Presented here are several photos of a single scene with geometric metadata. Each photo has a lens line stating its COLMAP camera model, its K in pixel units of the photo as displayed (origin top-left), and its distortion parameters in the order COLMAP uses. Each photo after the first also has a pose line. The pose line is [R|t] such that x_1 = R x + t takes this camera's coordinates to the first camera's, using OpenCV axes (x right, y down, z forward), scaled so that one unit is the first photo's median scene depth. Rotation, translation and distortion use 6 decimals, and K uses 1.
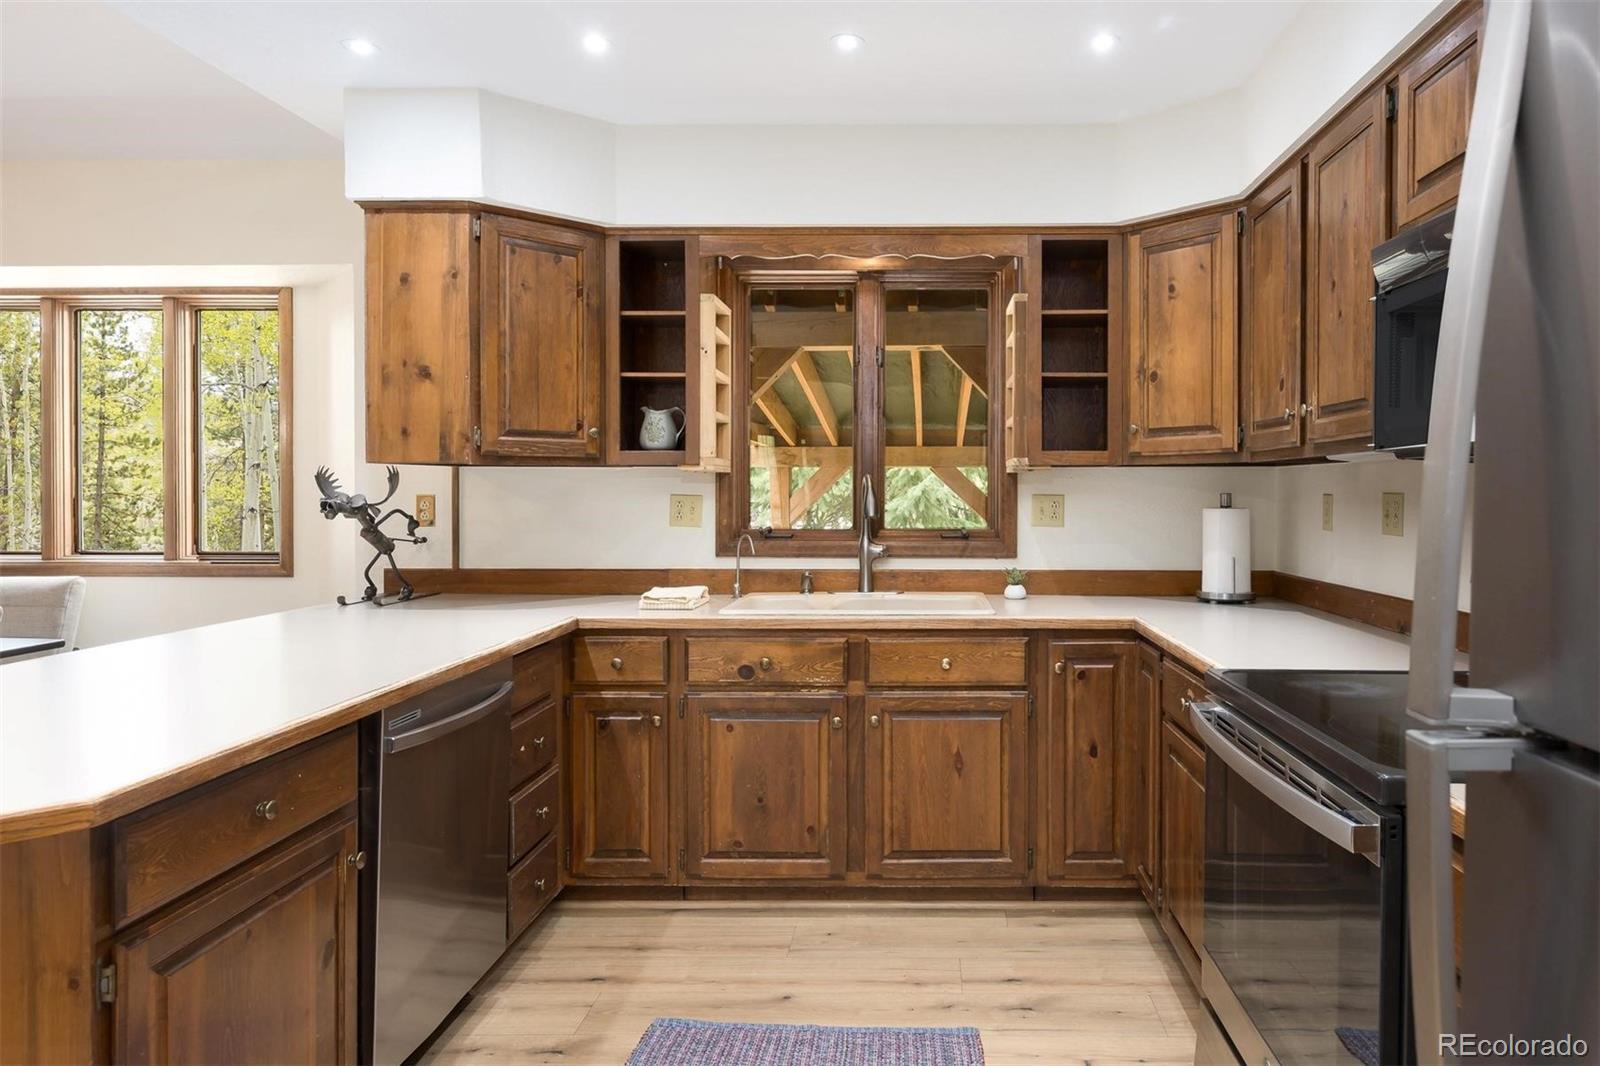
lens RADIAL K [[991.1, 0, 913.4], [0, 991.1, 500.5], [0, 0, 1]] dist [0.002210, 0.000491]
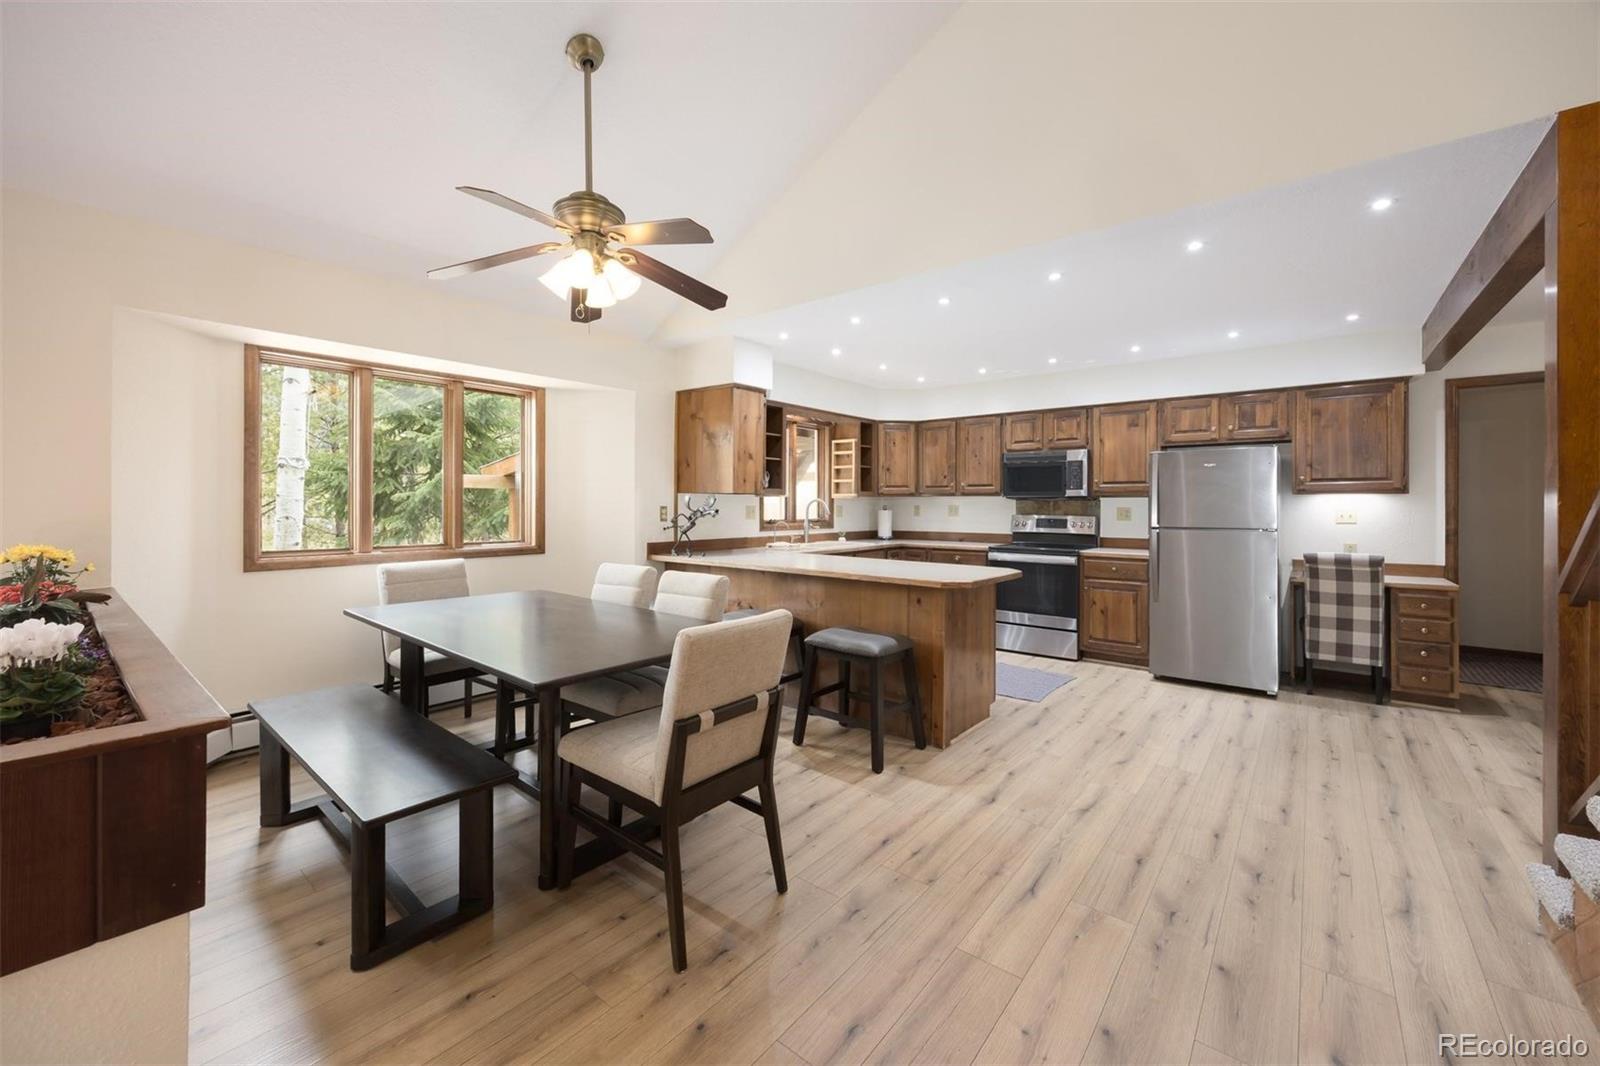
lens RADIAL K [[628.9, 0, 812.3], [0, 628.9, 498.8], [0, 0, 1]] dist [-0.000592, -0.000365]
pose [[0.617578, 0.007455, 0.786474, -1.585804], [0.004698, 0.999902, -0.013167, -0.003018], [-0.786495, 0.011827, 0.617483, -0.073404]]
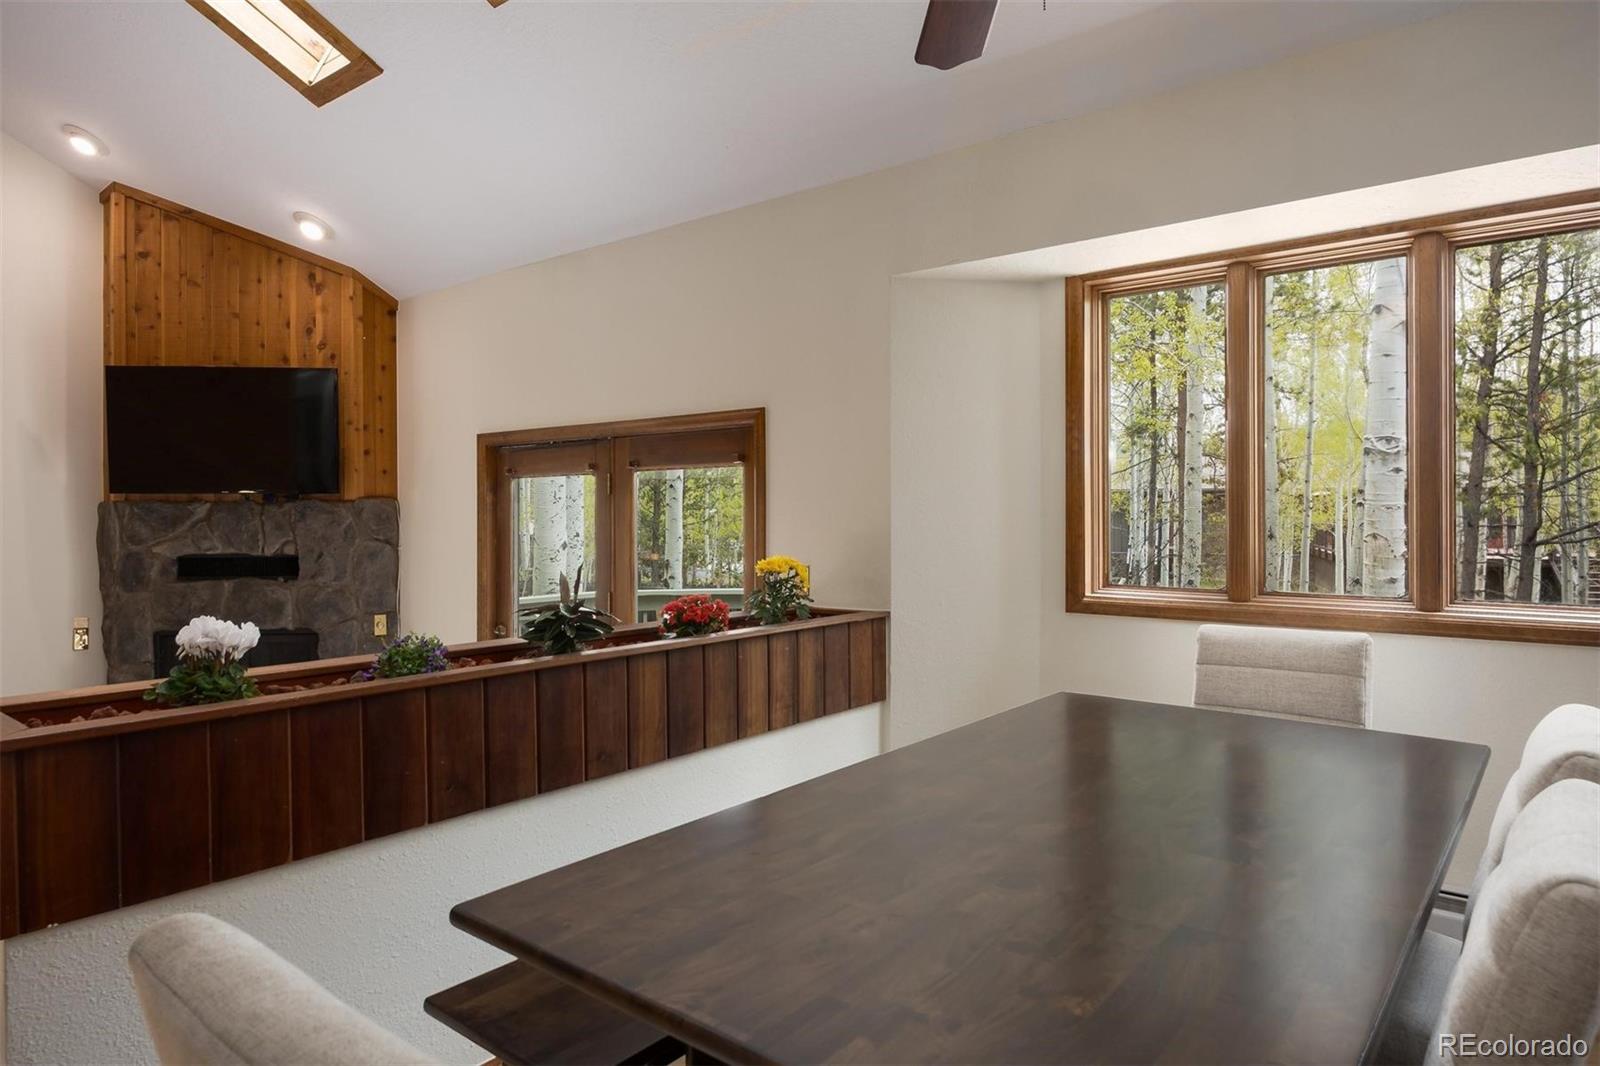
lens RADIAL K [[947.2, 0, 800.0], [0, 947.2, 533.0], [0, 0, 1]] dist [-0.009783, -0.001042]
pose [[0.786288, 0.009310, -0.617790, -0.920119], [-0.002920, 0.999931, 0.011351, -0.000375], [0.617853, -0.007121, 0.786261, 0.280951]]
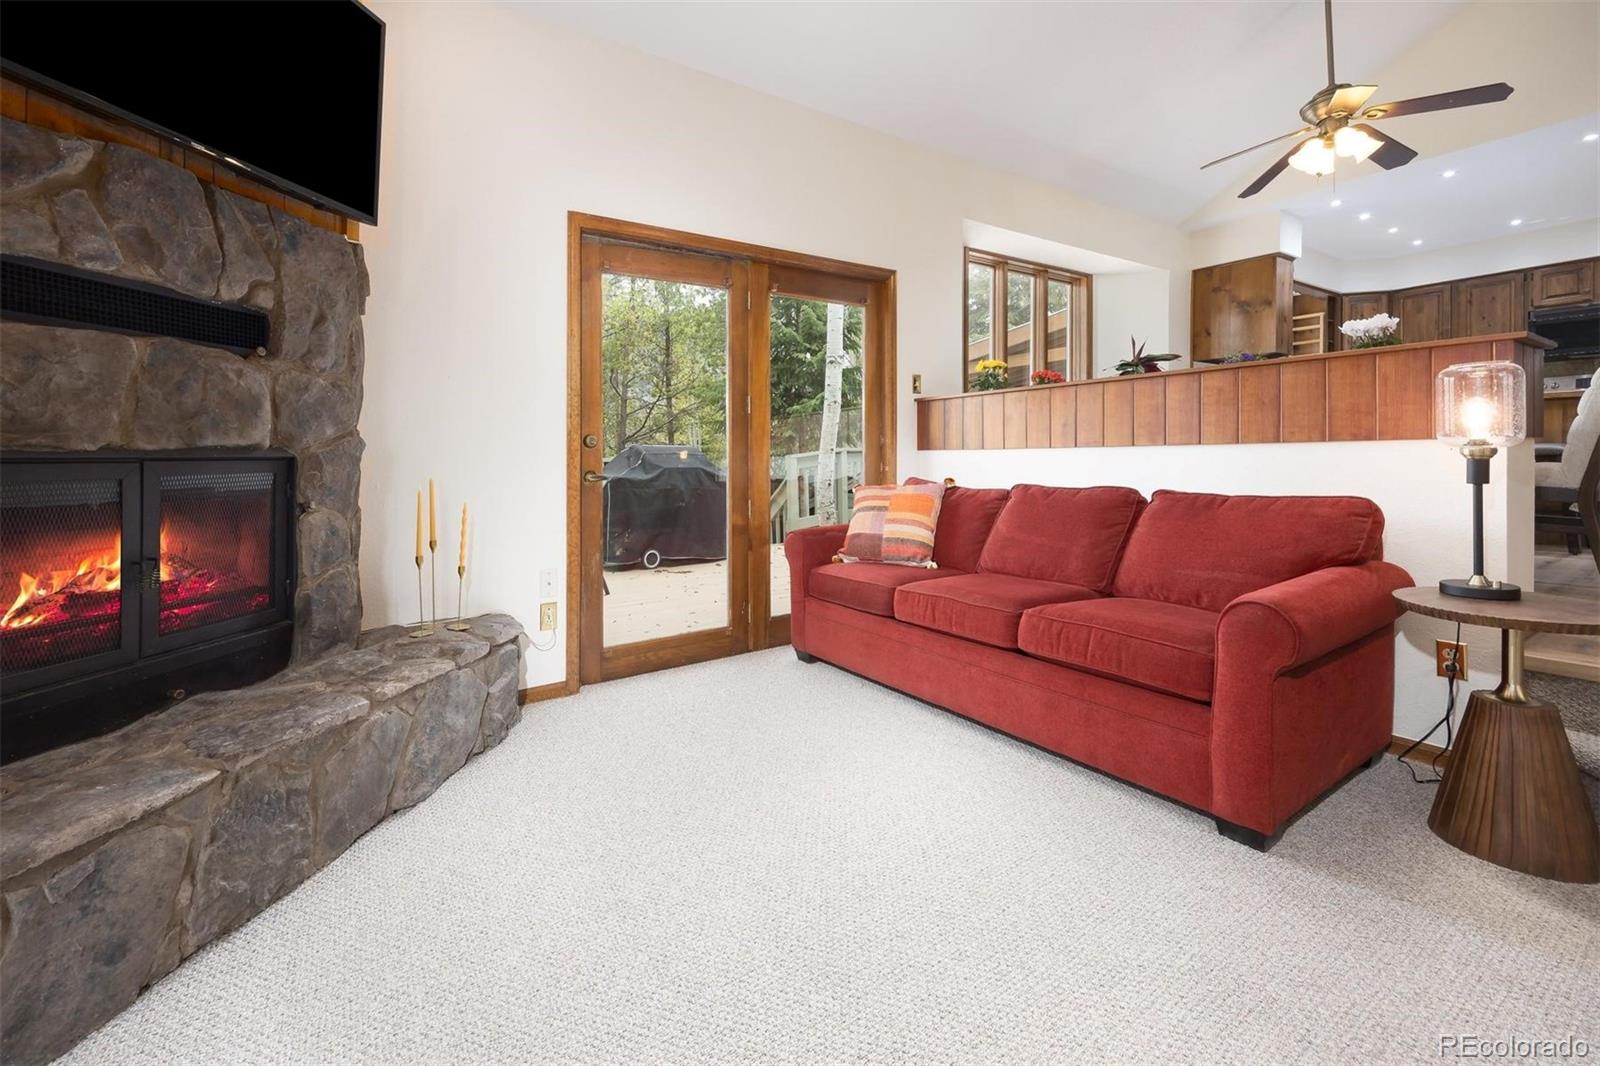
lens RADIAL K [[674.2, 0, 760.2], [0, 674.2, 458.3], [0, 0, 1]] dist [-0.001576, -0.000301]
pose [[0.839355, -0.017082, 0.543315, -2.627479], [0.021979, 0.999755, -0.002521, 0.215461], [-0.543139, 0.014058, 0.839525, 0.244601]]
